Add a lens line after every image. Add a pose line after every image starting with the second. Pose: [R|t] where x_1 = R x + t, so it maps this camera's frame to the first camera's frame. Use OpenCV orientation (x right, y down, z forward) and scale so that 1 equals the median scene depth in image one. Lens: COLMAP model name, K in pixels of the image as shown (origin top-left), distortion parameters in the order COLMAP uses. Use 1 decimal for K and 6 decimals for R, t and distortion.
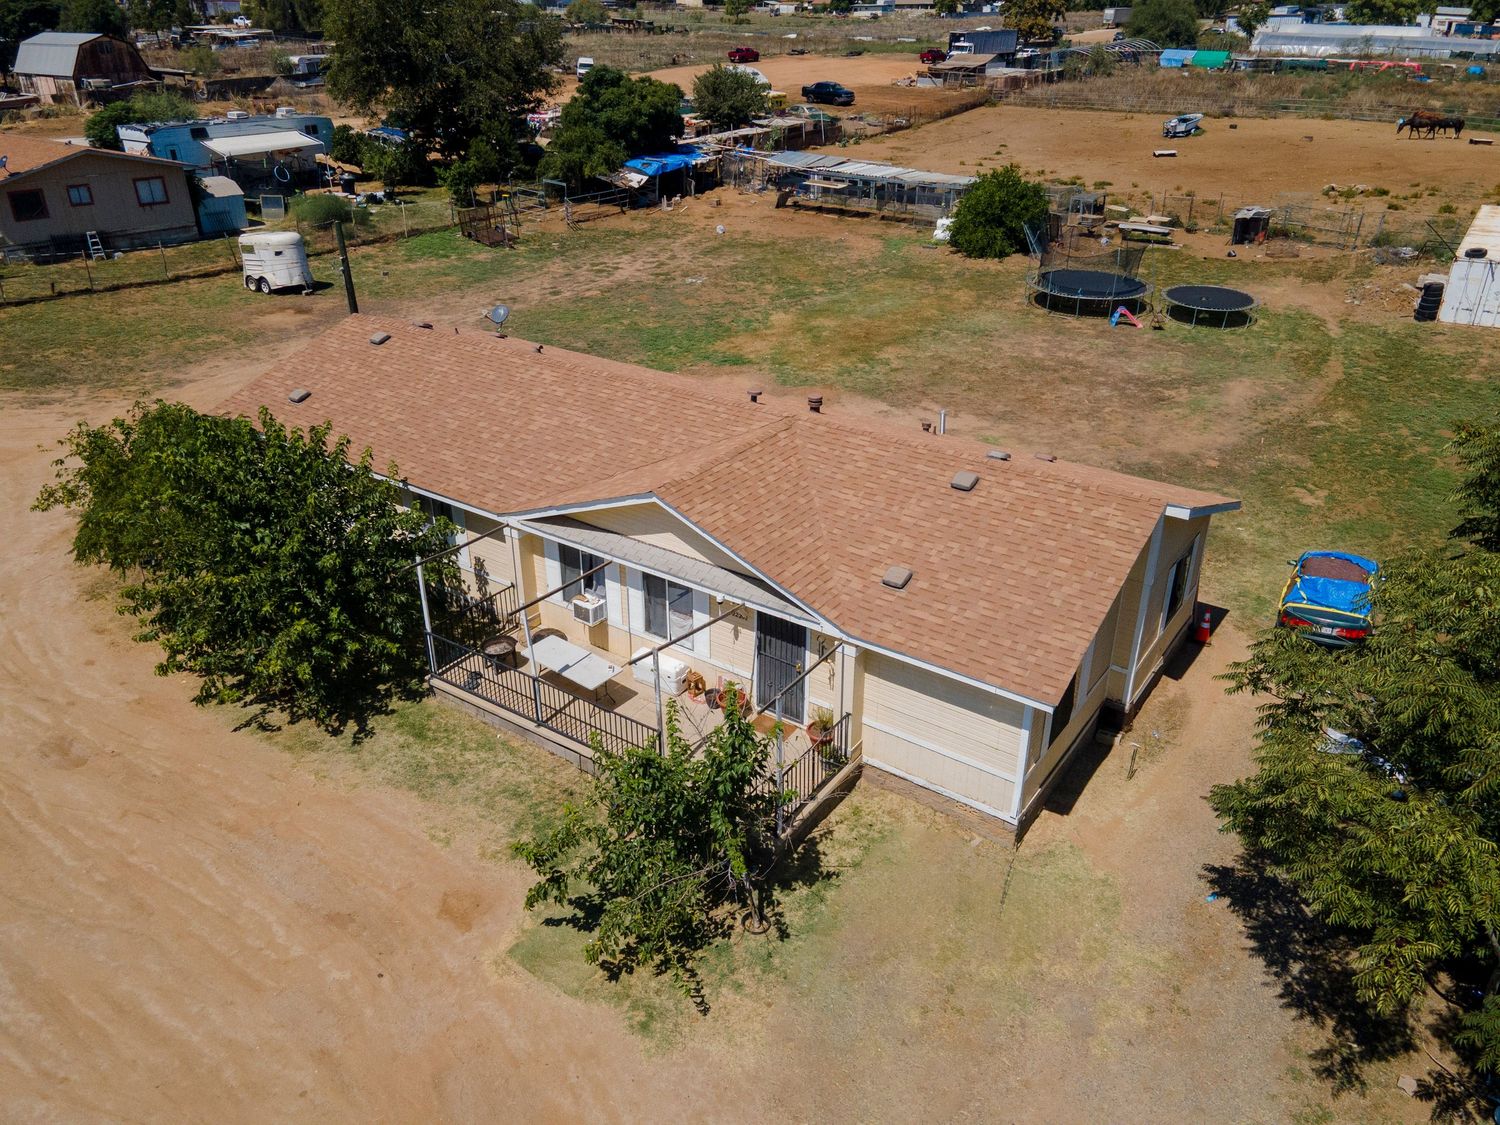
lens RADIAL K [[1140.2, 0, 750.0], [0, 1140.2, 562.5], [0, 0, 1]] dist [0.035029, 0.004163]
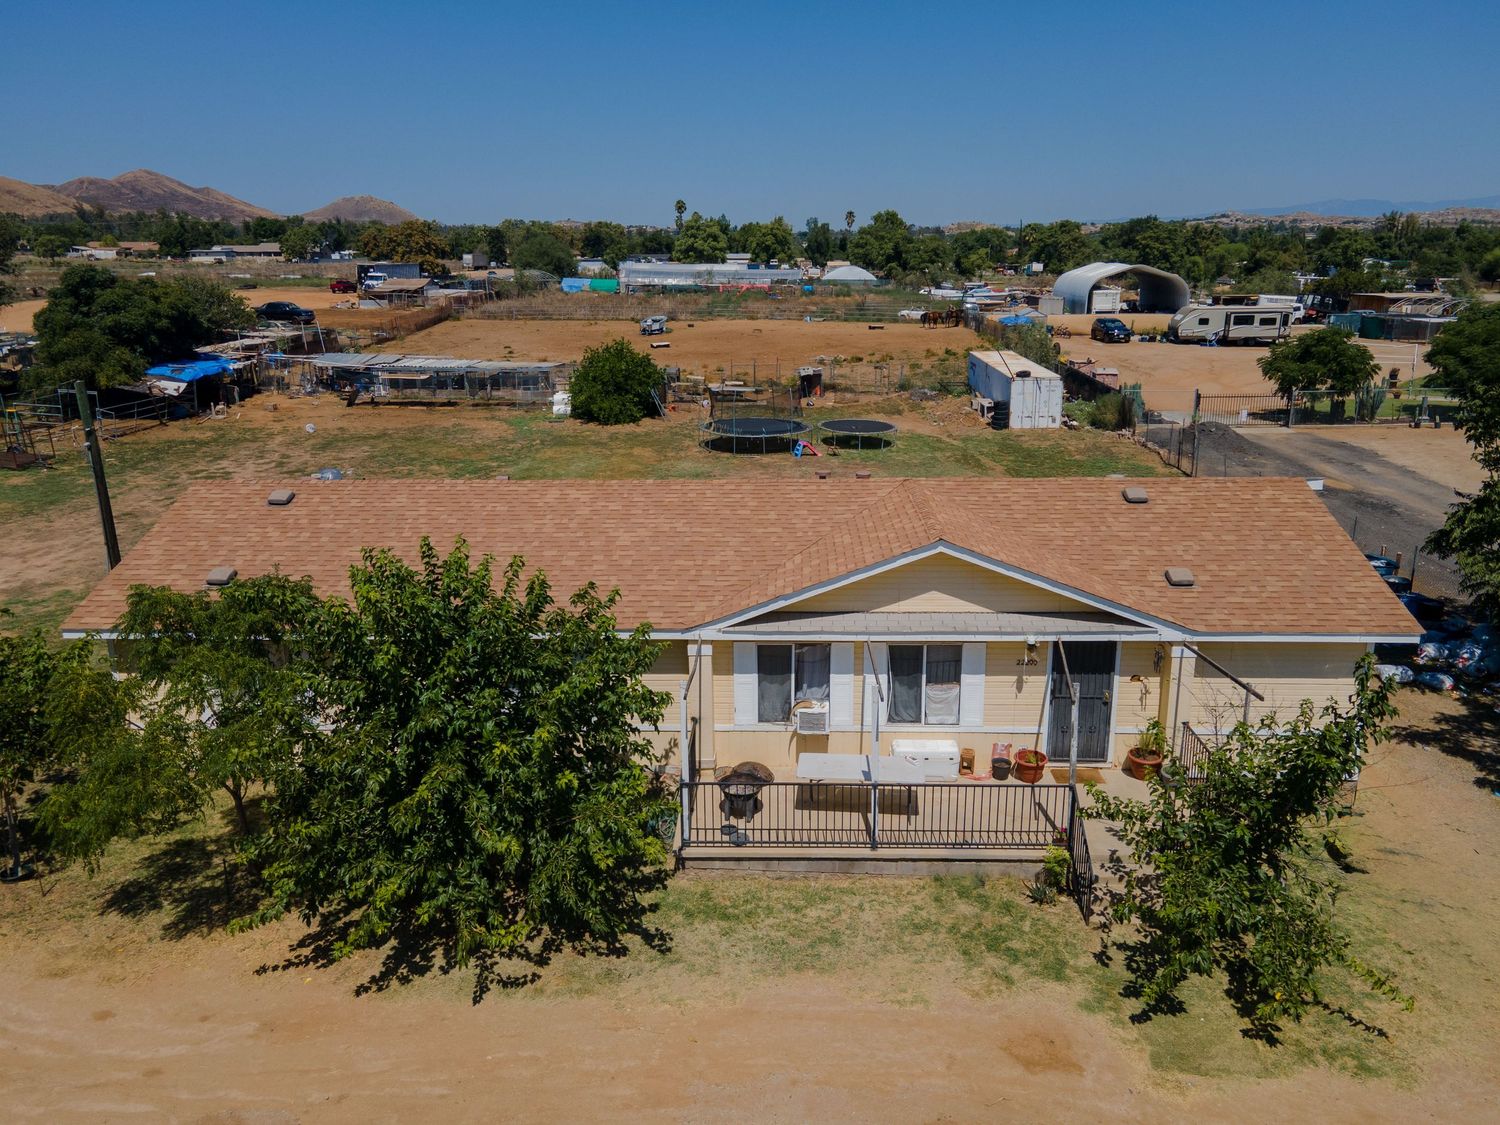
lens RADIAL K [[1140.2, 0, 750.0], [0, 1140.2, 562.5], [0, 0, 1]] dist [0.035029, 0.004163]
pose [[0.828825, -0.150217, 0.538966, -0.264213], [0.256967, 0.957880, -0.128192, 0.011884], [-0.497008, 0.244746, 0.832516, 0.126762]]
